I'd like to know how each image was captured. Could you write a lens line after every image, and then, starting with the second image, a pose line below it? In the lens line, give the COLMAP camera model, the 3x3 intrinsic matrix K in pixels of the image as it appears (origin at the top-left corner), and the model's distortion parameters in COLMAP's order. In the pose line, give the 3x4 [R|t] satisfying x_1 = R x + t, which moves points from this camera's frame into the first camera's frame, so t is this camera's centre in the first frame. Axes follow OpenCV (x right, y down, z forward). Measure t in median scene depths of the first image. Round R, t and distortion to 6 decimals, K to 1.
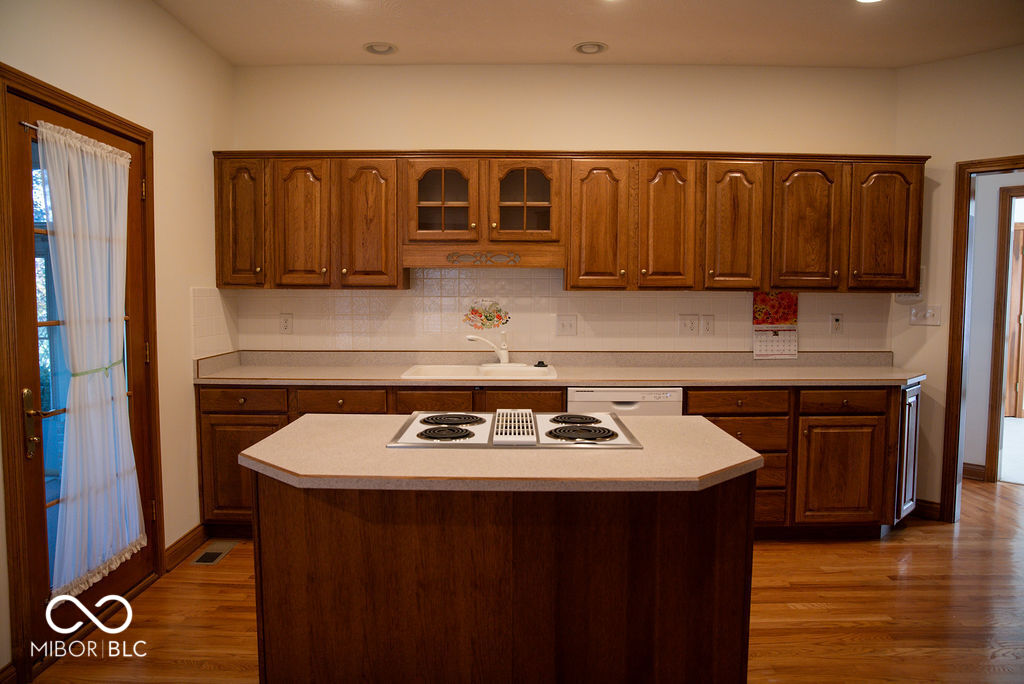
lens RADIAL K [[703.1, 0, 512.0], [0, 703.1, 342.0], [0, 0, 1]] dist [-0.116638, 0.089898]
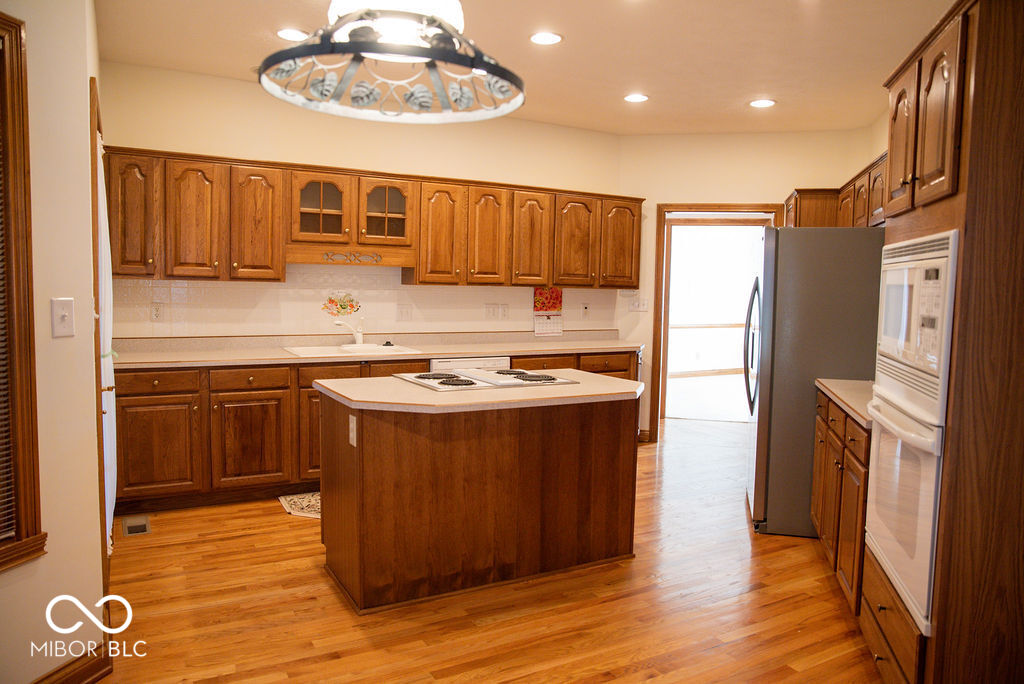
lens RADIAL K [[703.1, 0, 512.0], [0, 703.1, 342.0], [0, 0, 1]] dist [-0.116638, 0.089898]
pose [[0.869393, -0.023532, 0.493560, -0.405428], [0.017230, 0.999702, 0.017313, 0.011540], [-0.493820, -0.006547, 0.869539, -0.195708]]
